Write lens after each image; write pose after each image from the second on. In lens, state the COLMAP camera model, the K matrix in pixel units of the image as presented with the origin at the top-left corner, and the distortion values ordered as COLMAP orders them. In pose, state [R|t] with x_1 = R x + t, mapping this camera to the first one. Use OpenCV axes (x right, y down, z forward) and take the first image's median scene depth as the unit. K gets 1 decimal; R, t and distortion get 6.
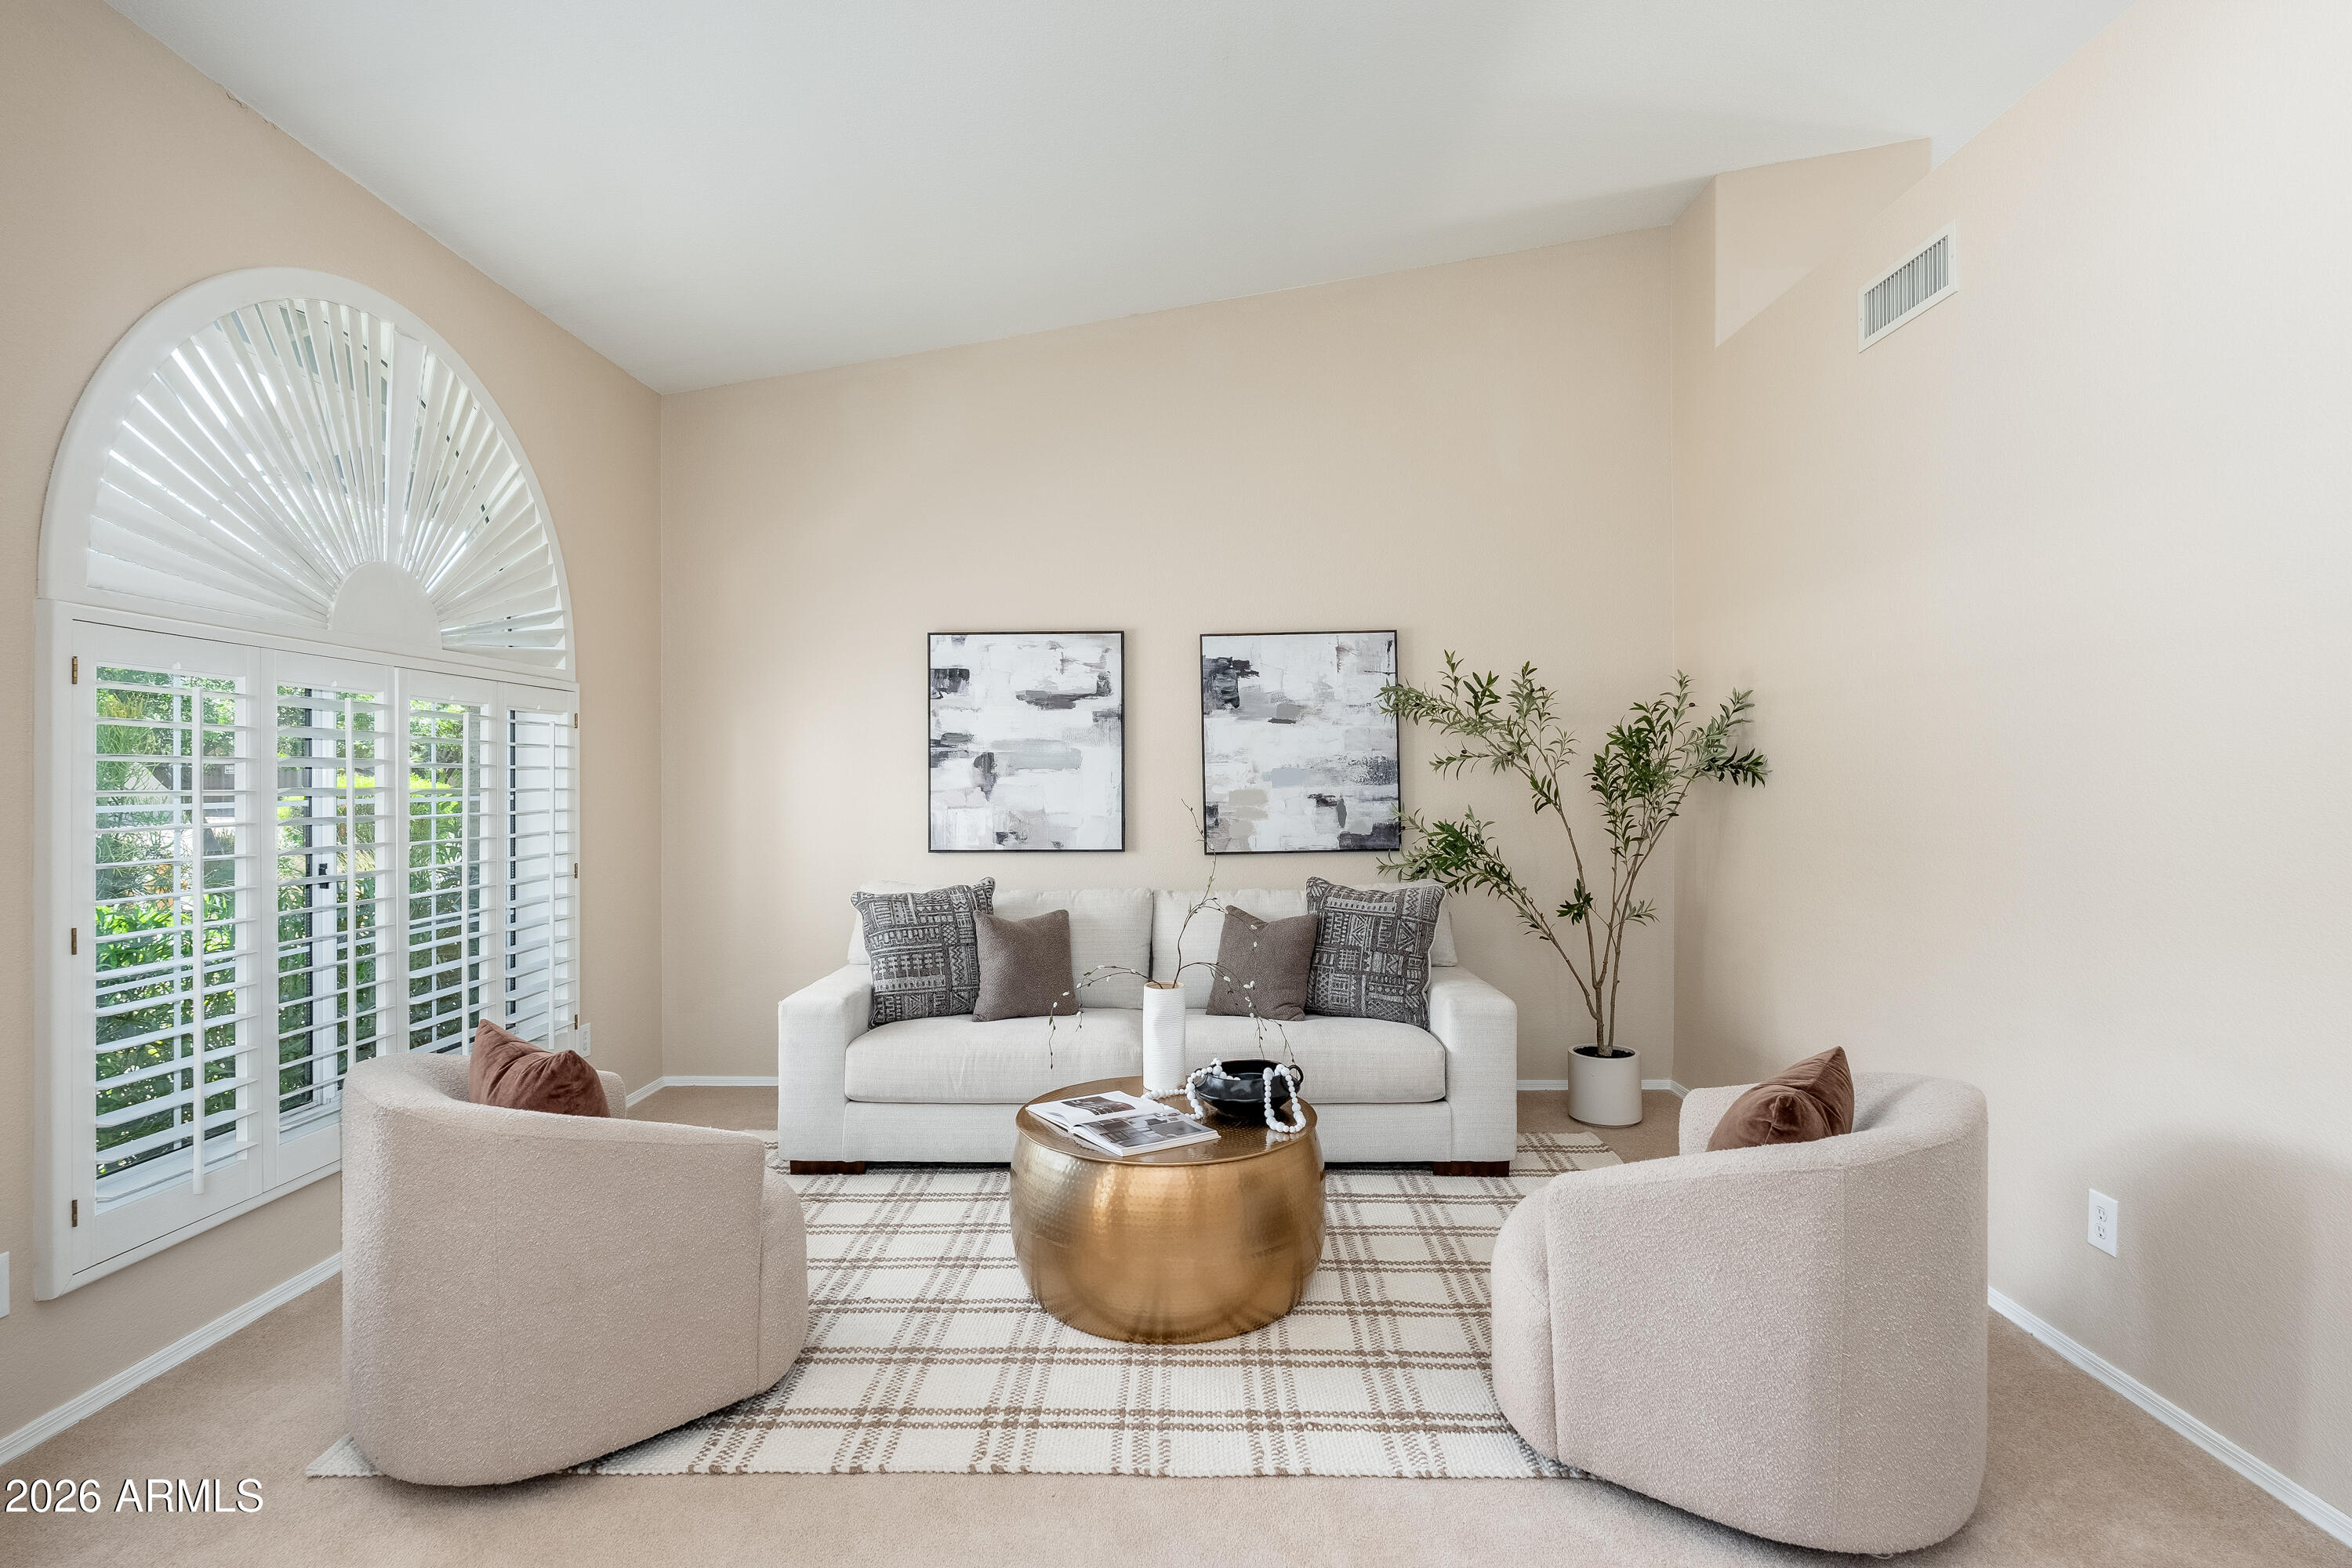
lens RADIAL K [[1157.1, 0, 1173.1], [0, 1157.1, 778.2], [0, 0, 1]] dist [0.002117, -0.000659]
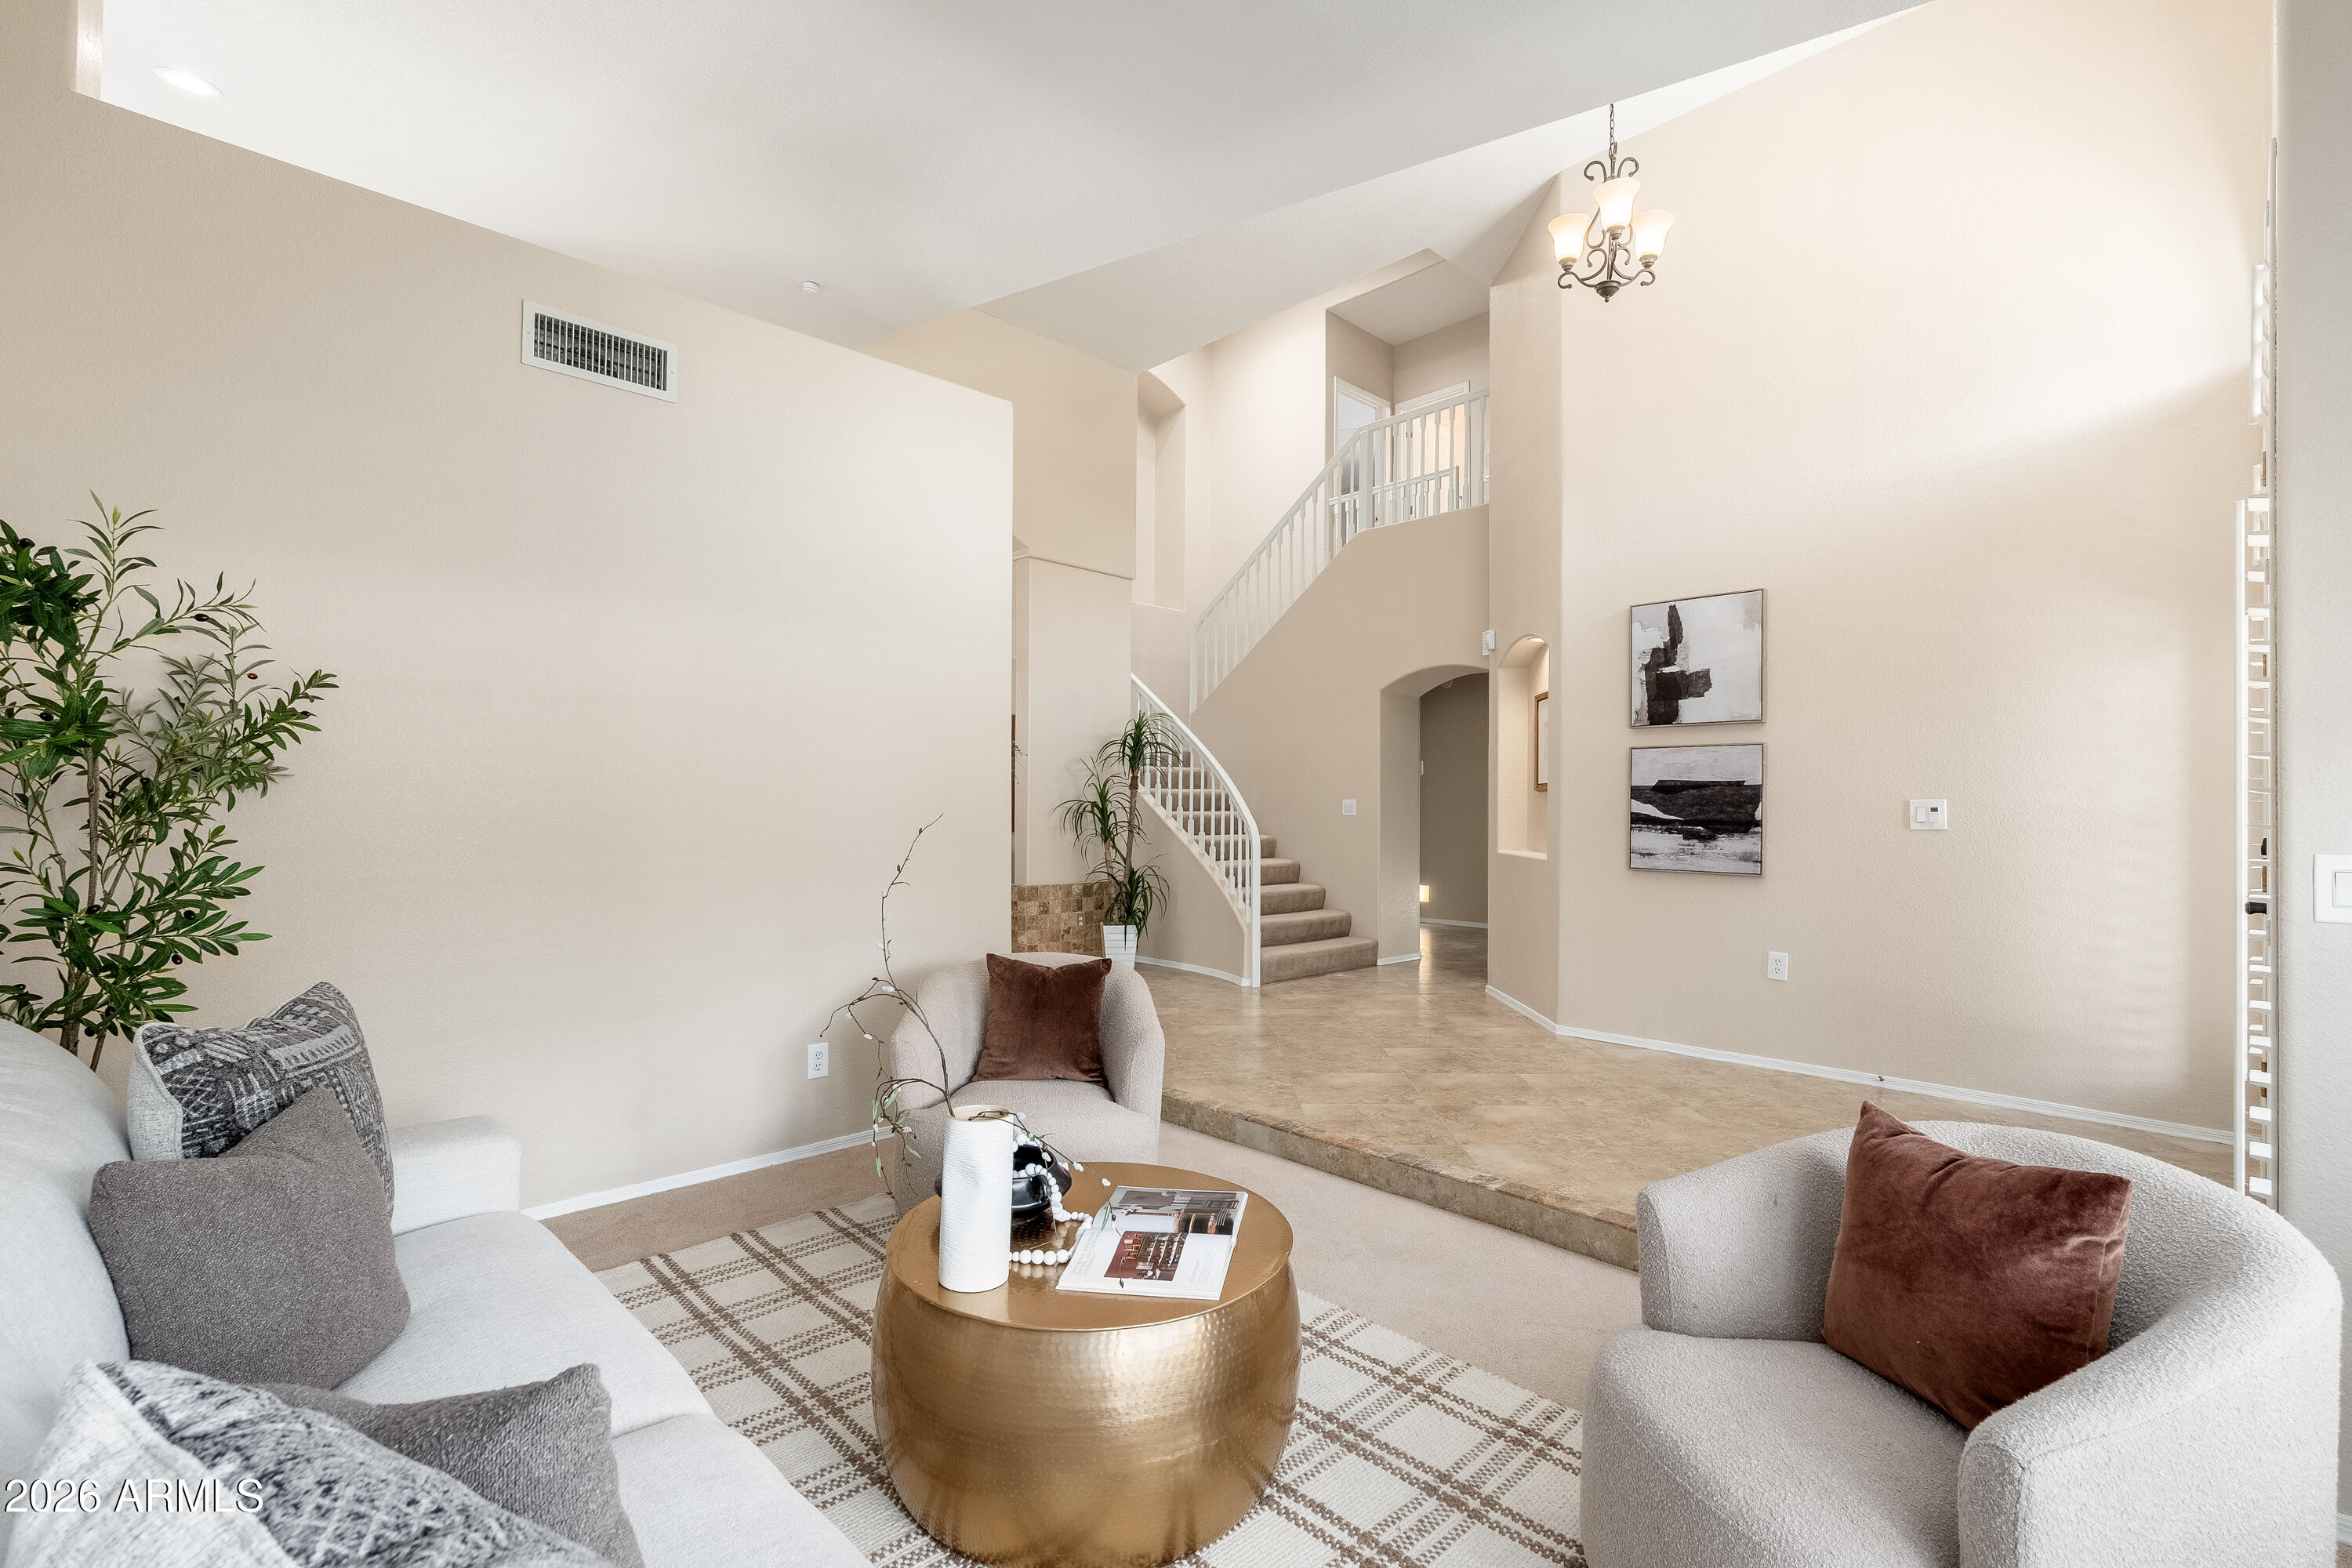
lens RADIAL K [[1049.5, 0, 1168.9], [0, 1049.5, 796.8], [0, 0, 1]] dist [-0.000617, -0.000043]
pose [[-0.712039, 0.001878, 0.702137, -0.634309], [-0.005729, 0.999948, -0.008484, 0.013178], [-0.702116, -0.010064, -0.711991, 1.766225]]
